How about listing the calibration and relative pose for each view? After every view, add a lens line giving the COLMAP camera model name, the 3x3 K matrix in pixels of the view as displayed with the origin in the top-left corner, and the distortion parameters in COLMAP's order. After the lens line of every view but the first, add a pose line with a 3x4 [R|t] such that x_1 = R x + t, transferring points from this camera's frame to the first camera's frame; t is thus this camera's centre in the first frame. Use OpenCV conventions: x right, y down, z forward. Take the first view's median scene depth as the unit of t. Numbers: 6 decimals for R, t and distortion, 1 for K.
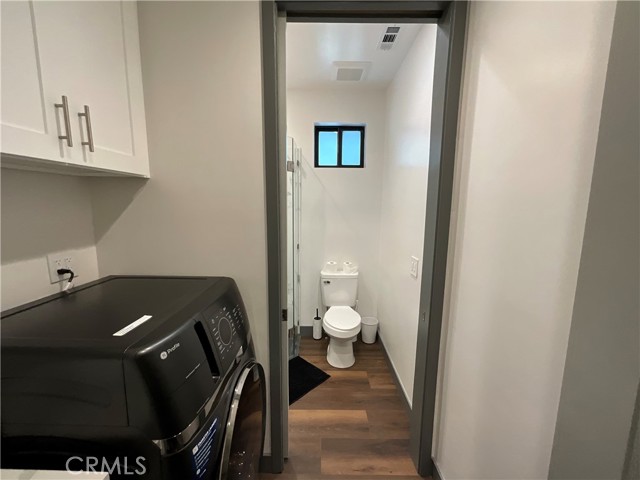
lens RADIAL K [[261.3, 0, 320.0], [0, 261.3, 240.0], [0, 0, 1]] dist [0.000636, 0.000620]
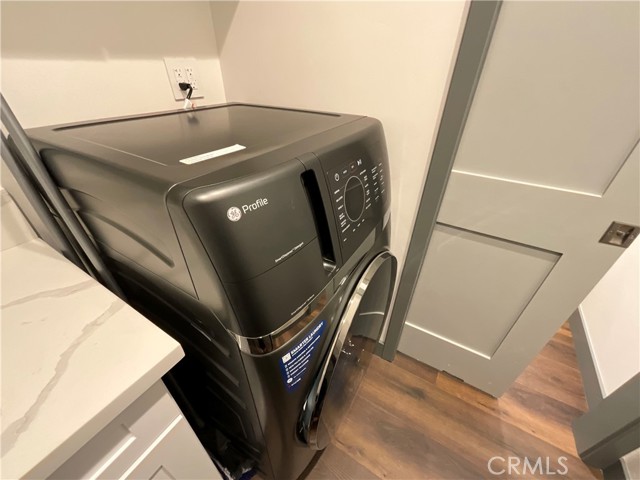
lens RADIAL K [[261.3, 0, 320.0], [0, 261.3, 240.0], [0, 0, 1]] dist [0.000636, 0.000620]
pose [[0.862577, 0.289371, -0.415001, -0.145699], [-0.079082, 0.887315, 0.454333, 0.154774], [0.499707, -0.359078, 0.788261, 0.425877]]
